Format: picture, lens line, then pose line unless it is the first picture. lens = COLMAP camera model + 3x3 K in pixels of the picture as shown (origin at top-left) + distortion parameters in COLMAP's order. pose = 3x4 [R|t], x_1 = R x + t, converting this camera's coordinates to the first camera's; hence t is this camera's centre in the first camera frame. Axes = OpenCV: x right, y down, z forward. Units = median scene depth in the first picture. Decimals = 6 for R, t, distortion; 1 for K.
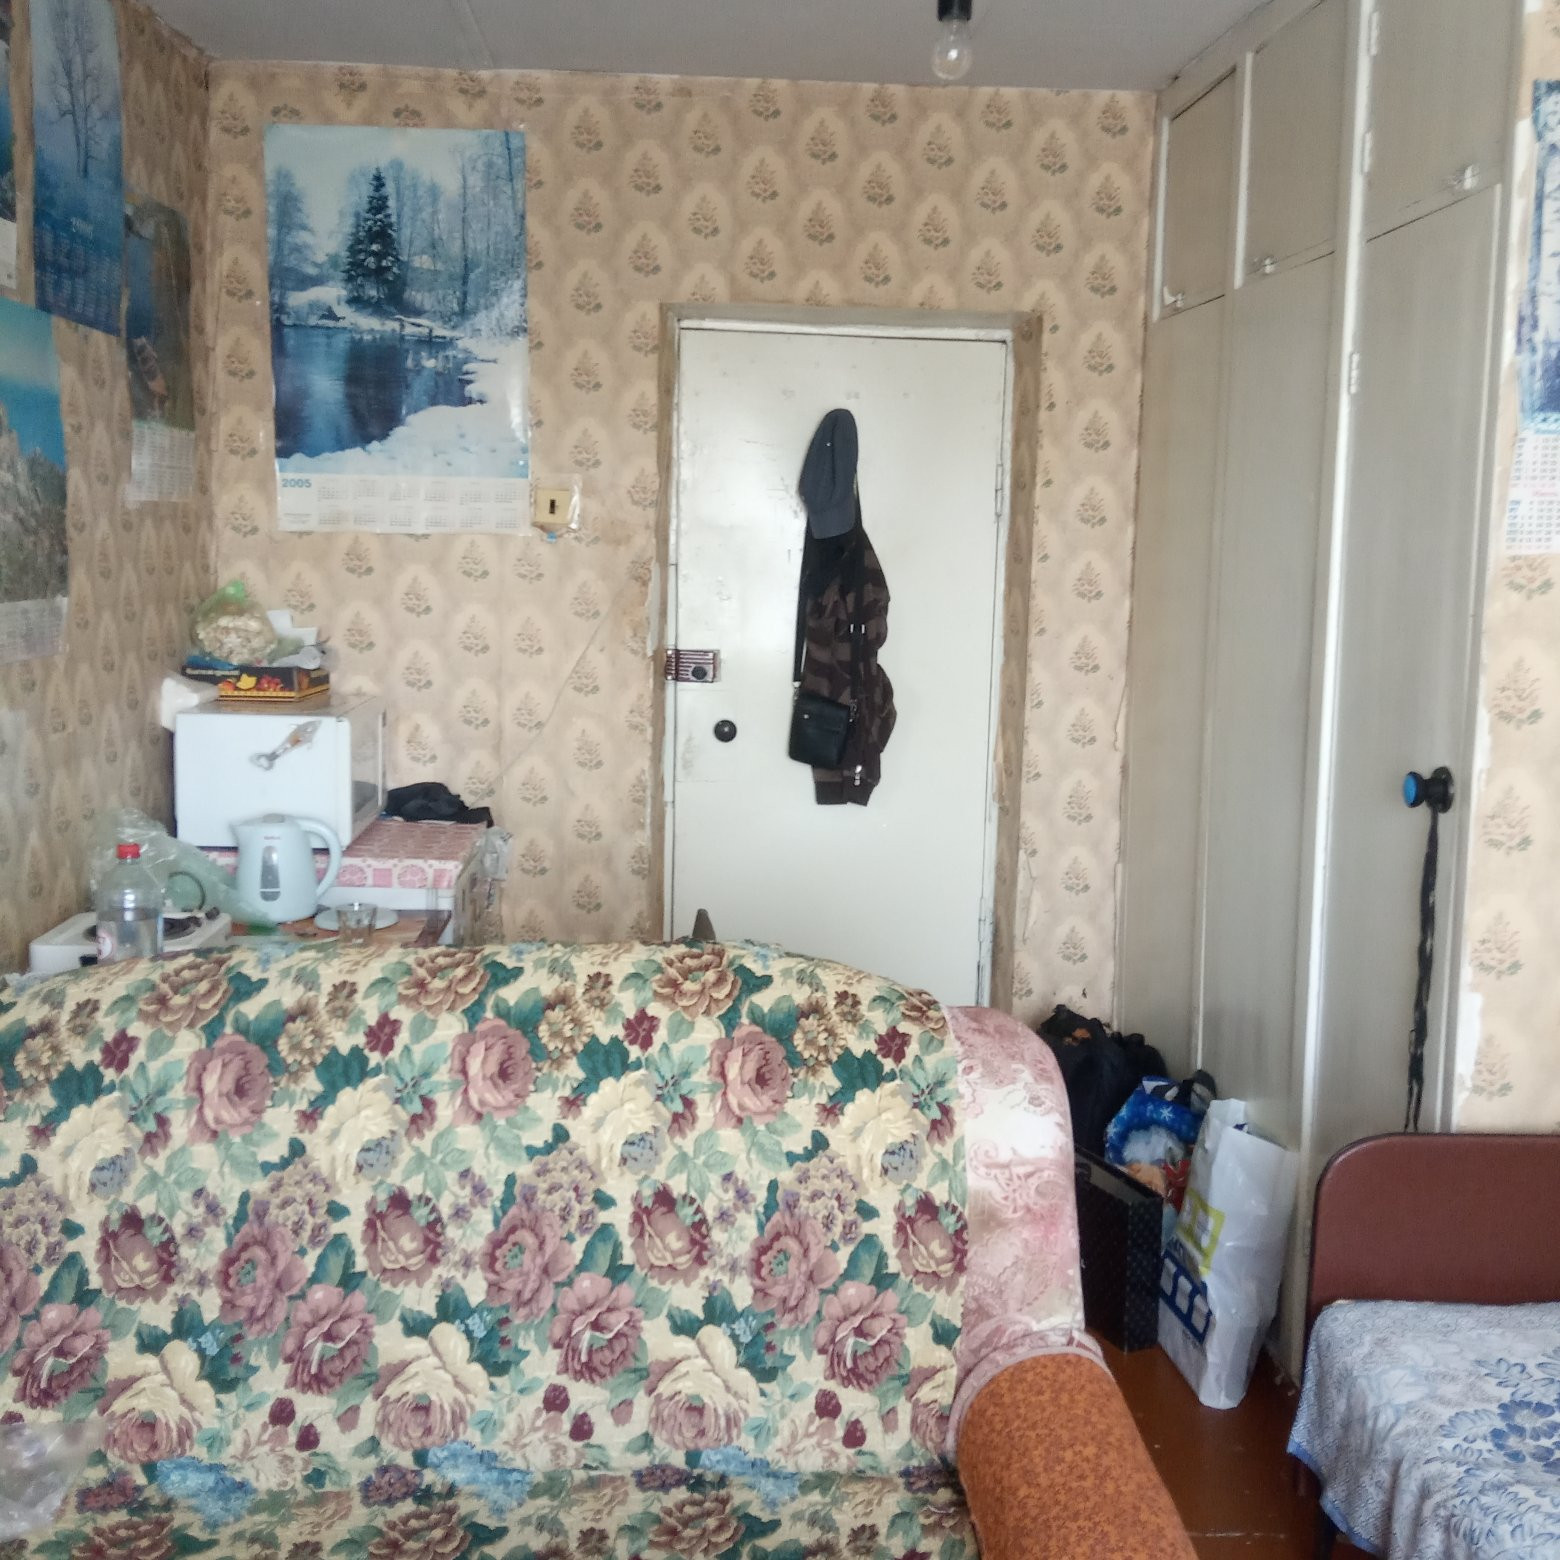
lens RADIAL K [[1697.3, 0, 791.2], [0, 1697.3, 775.3], [0, 0, 1]] dist [0.146195, -0.270119]
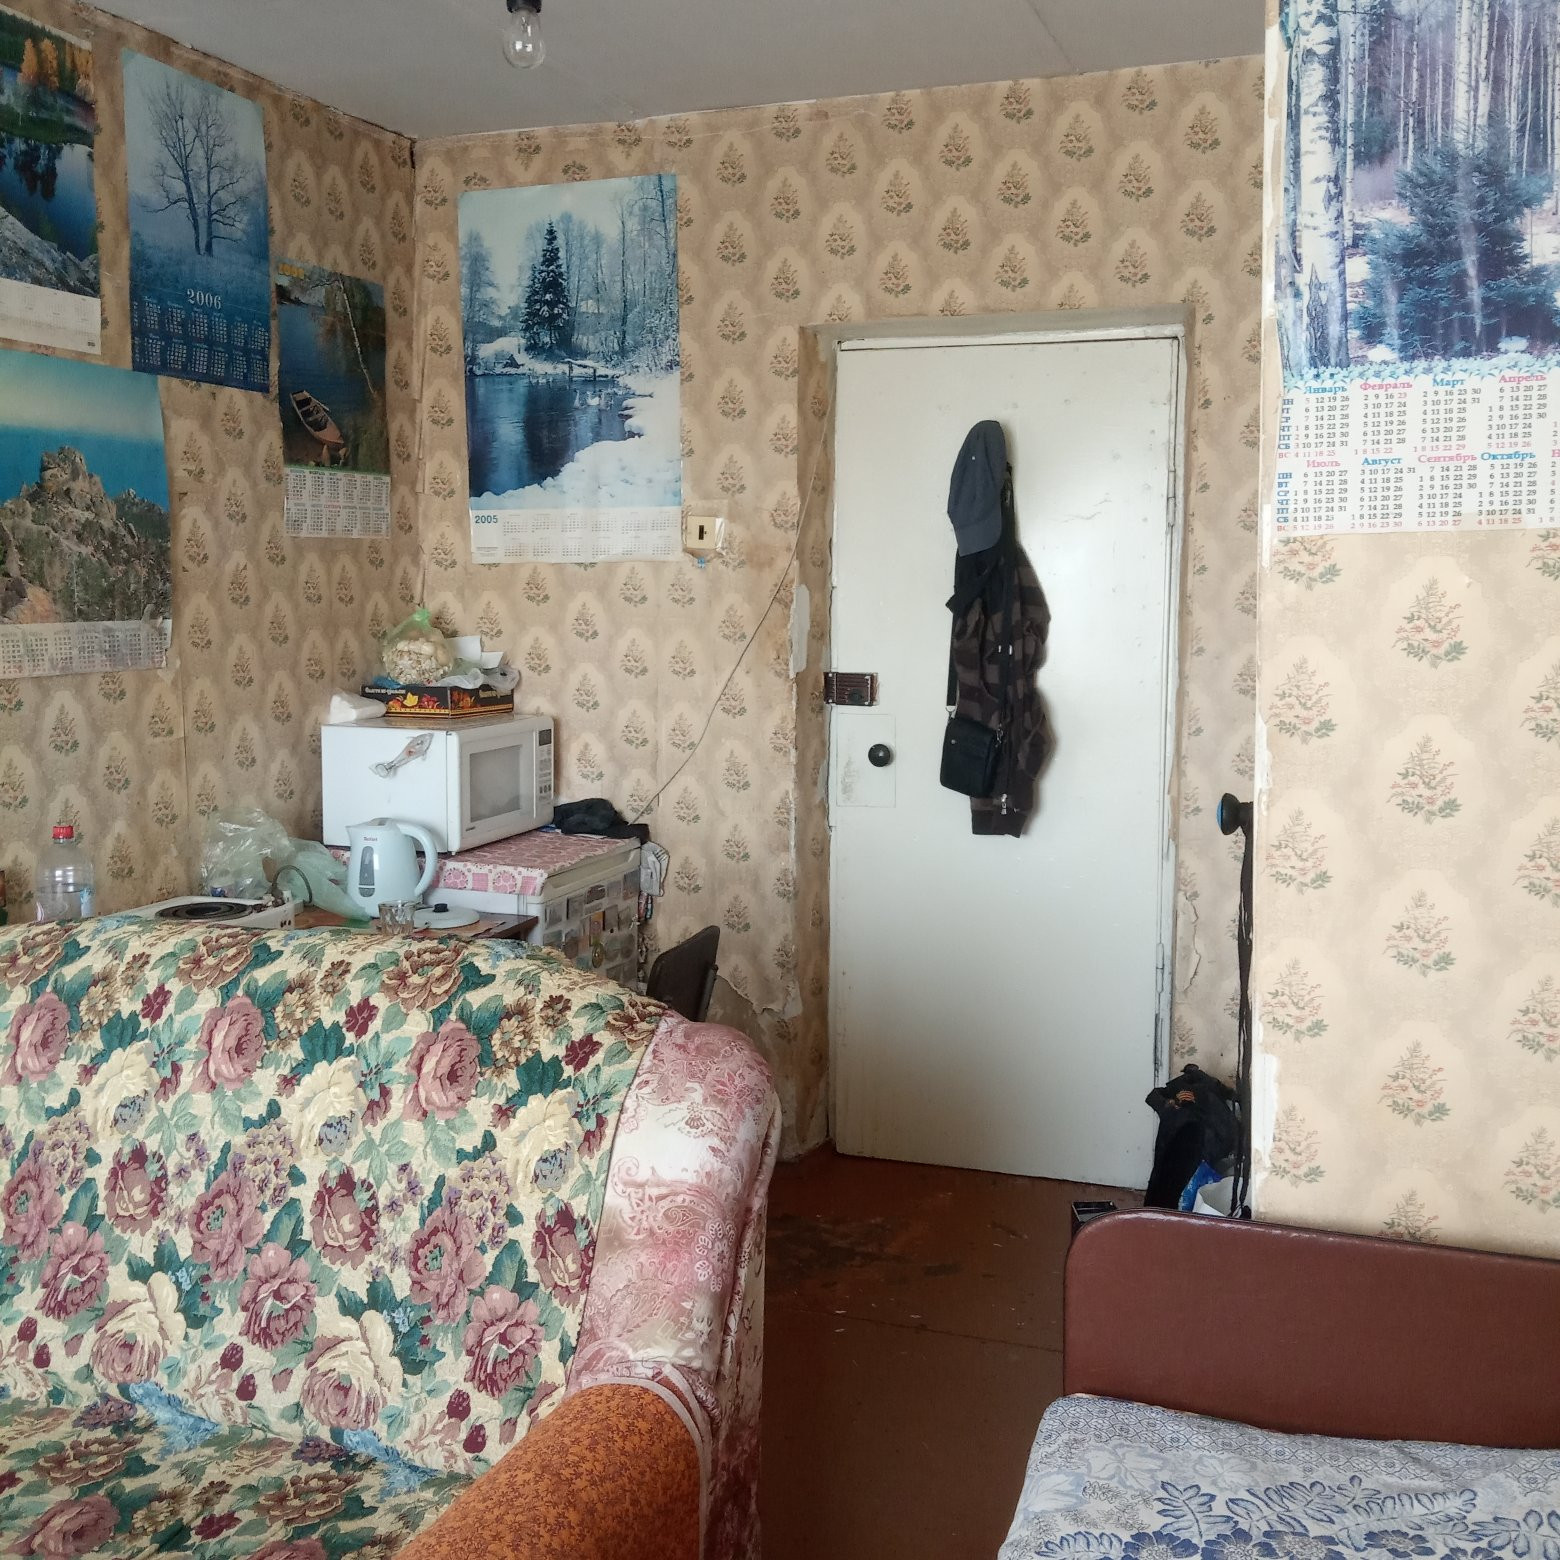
lens RADIAL K [[1710.6, 0, 772.0], [0, 1710.6, 777.3], [0, 0, 1]] dist [0.132031, -0.249683]
pose [[0.921966, 0.022998, -0.386588, 0.324287], [-0.033730, 0.999210, -0.020999, 0.010419], [0.385800, 0.032399, 0.922013, 0.076950]]
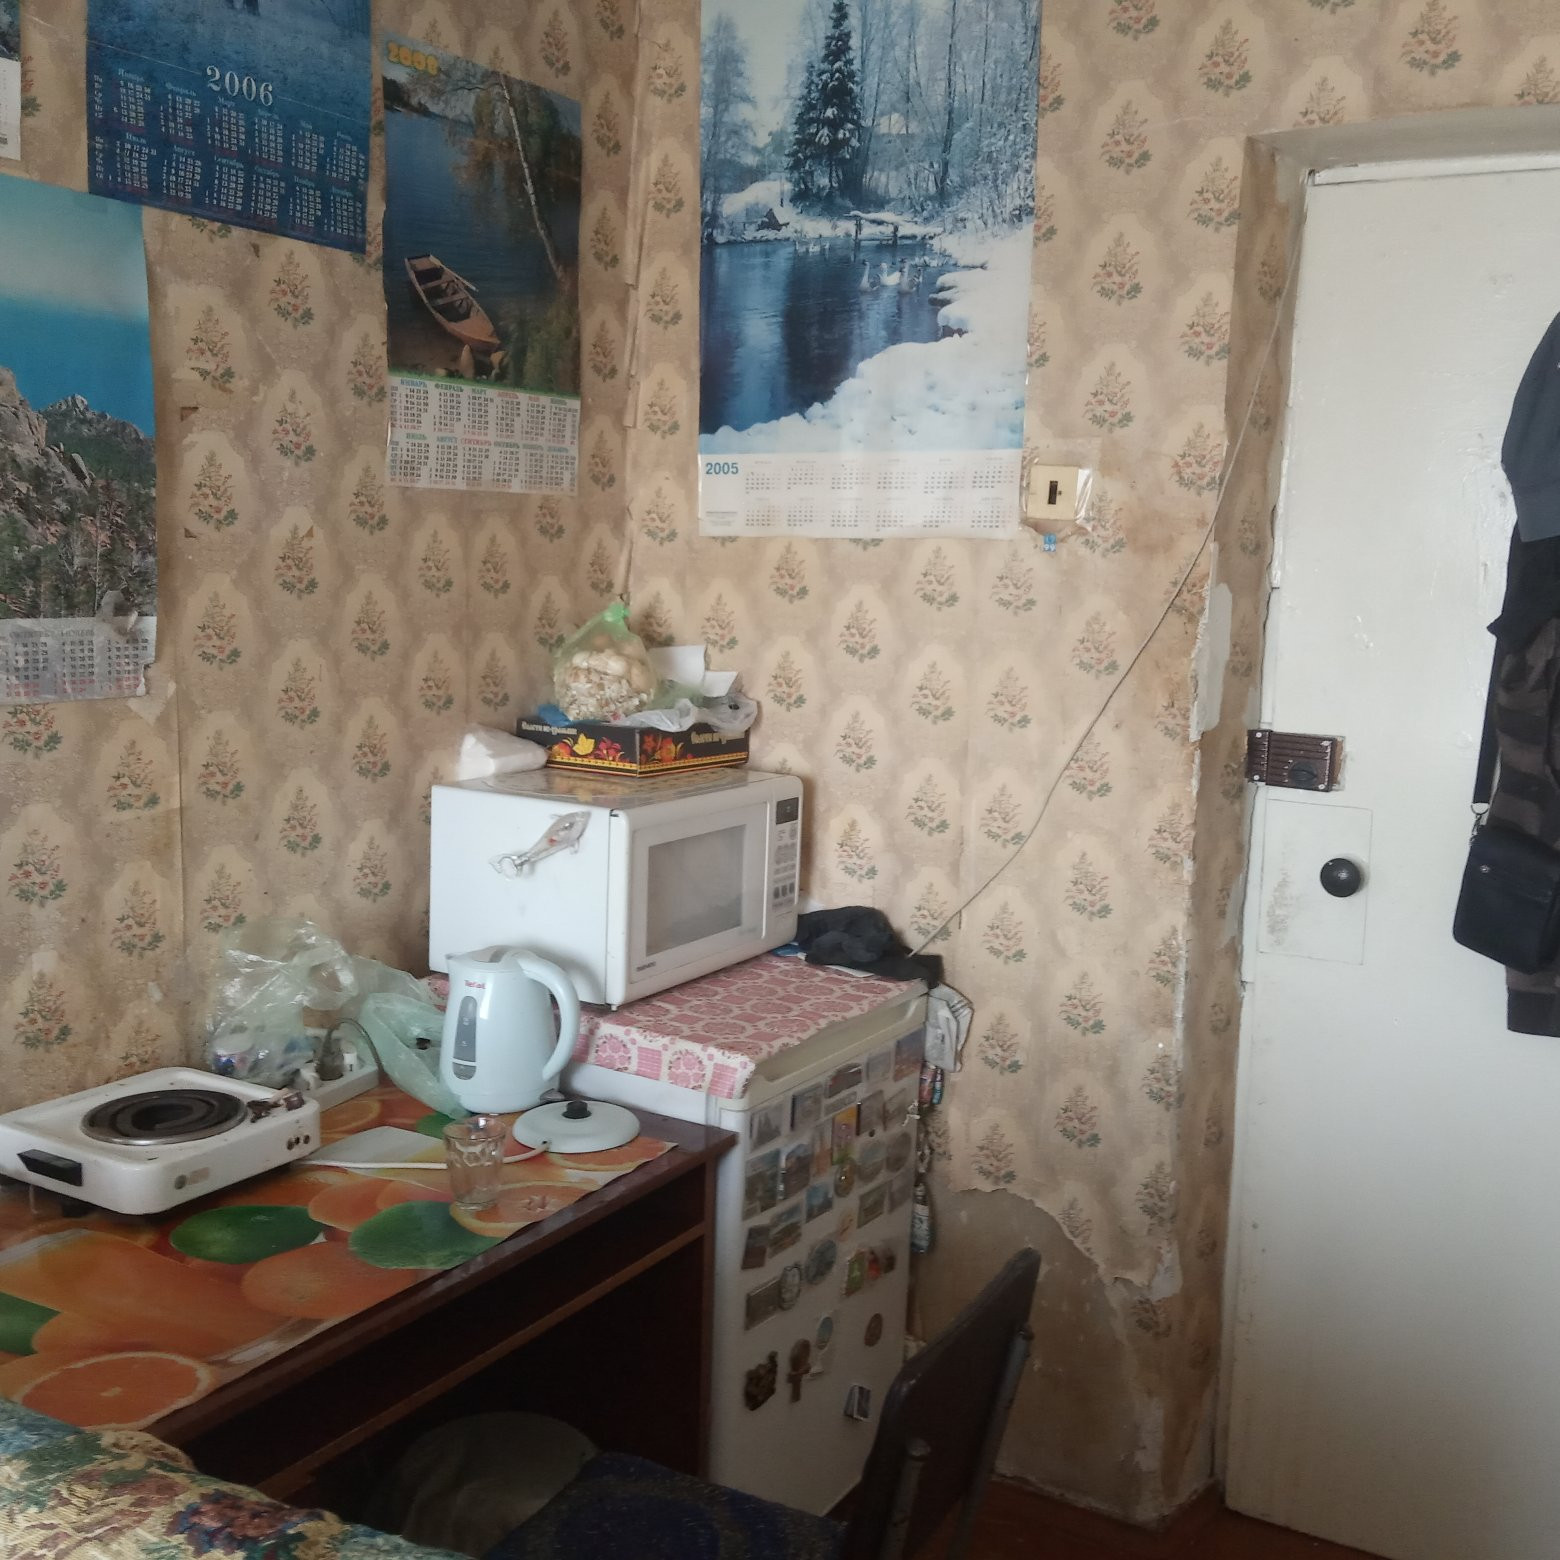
lens RADIAL K [[1710.6, 0, 772.0], [0, 1710.6, 777.3], [0, 0, 1]] dist [0.132031, -0.249683]
pose [[0.821818, 0.076928, -0.564534, 0.148900], [-0.088349, 0.996064, 0.007117, -0.053408], [0.562859, 0.044027, 0.825379, 0.462536]]
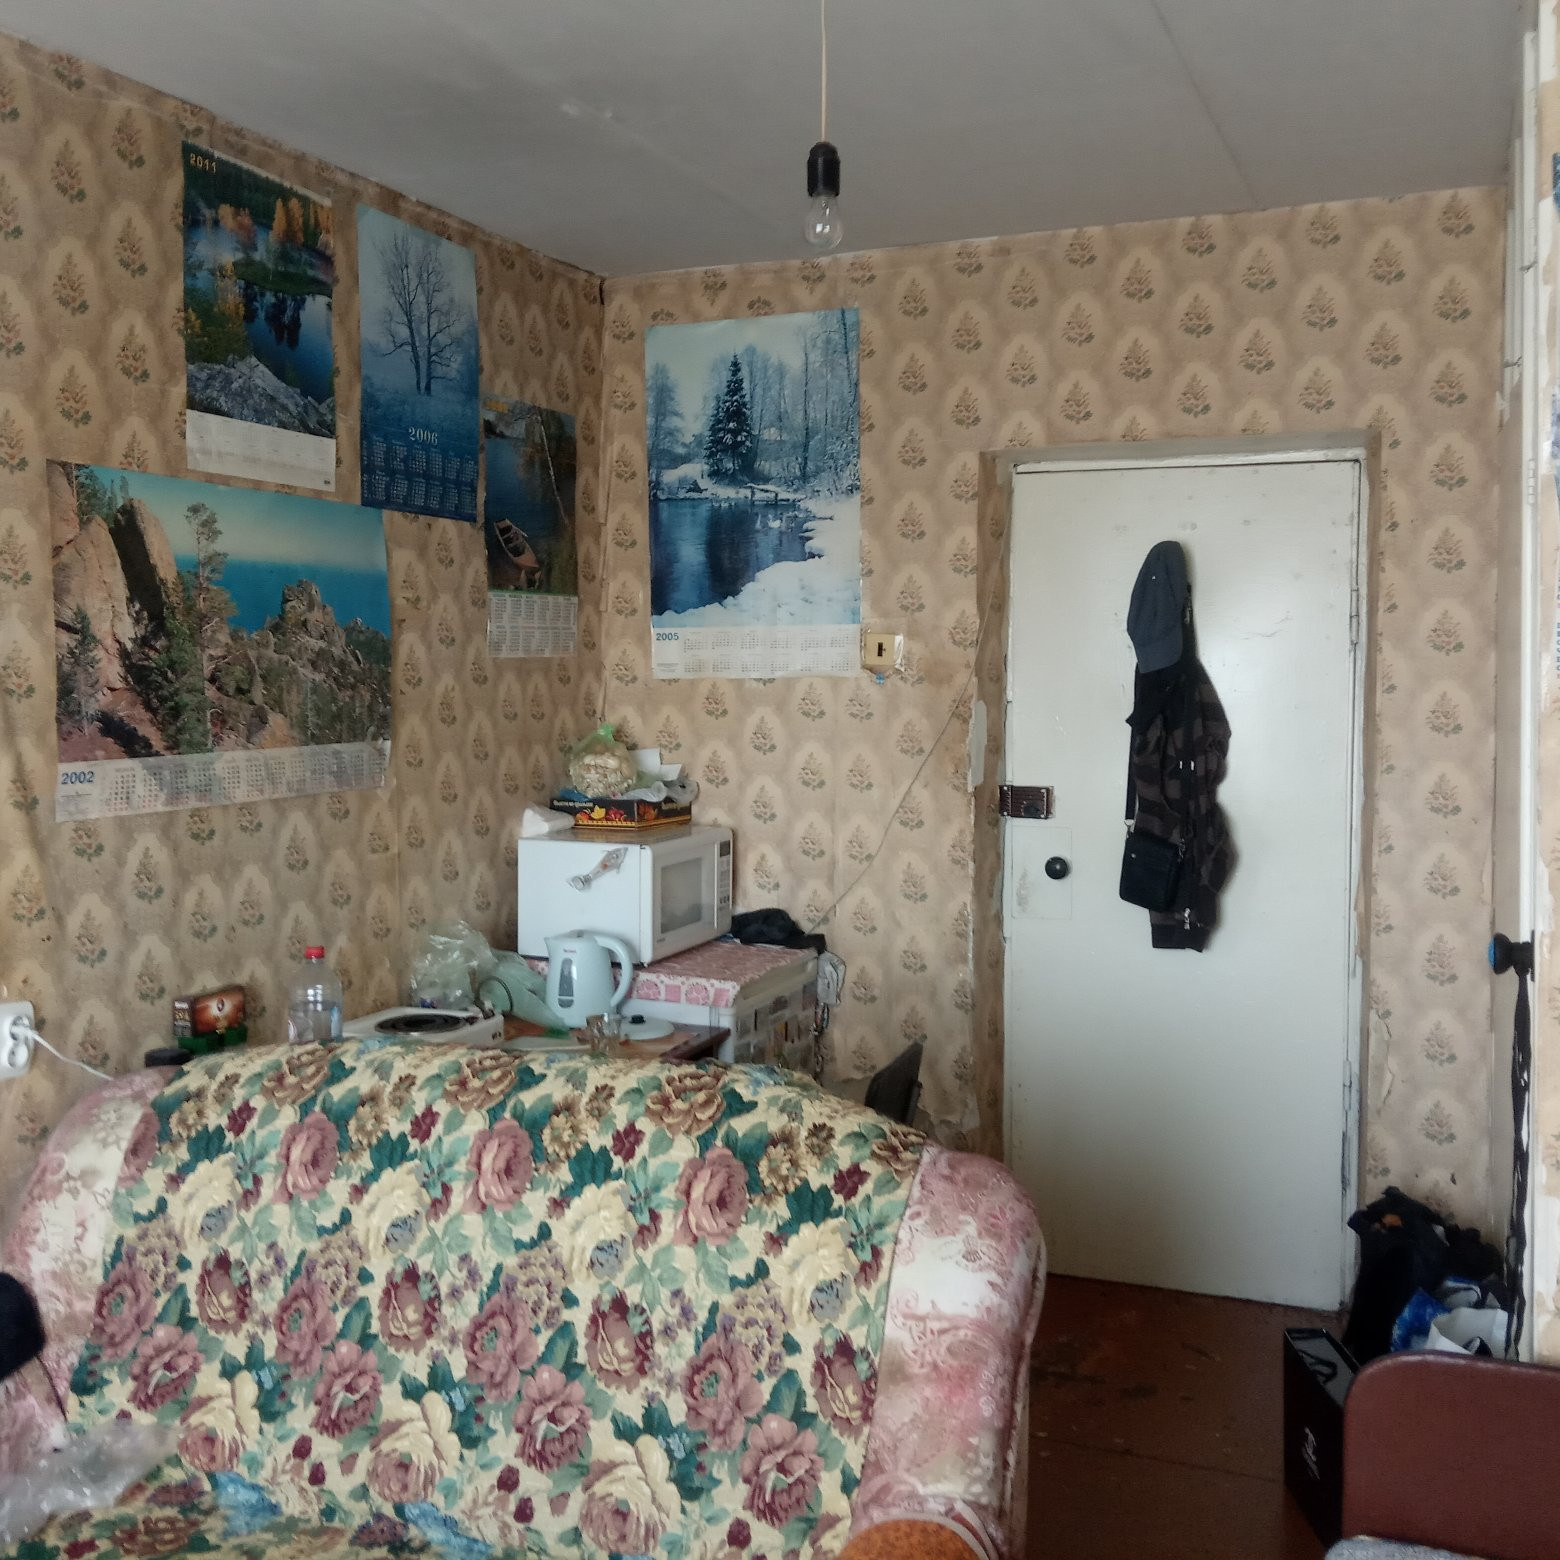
lens RADIAL K [[1709.4, 0, 777.7], [0, 1709.4, 775.6], [0, 0, 1]] dist [0.141026, -0.268670]
pose [[0.904970, 0.003932, -0.425457, 0.271177], [-0.037345, 0.996832, -0.070221, -0.004153], [0.423833, 0.079436, 0.902250, 0.031256]]
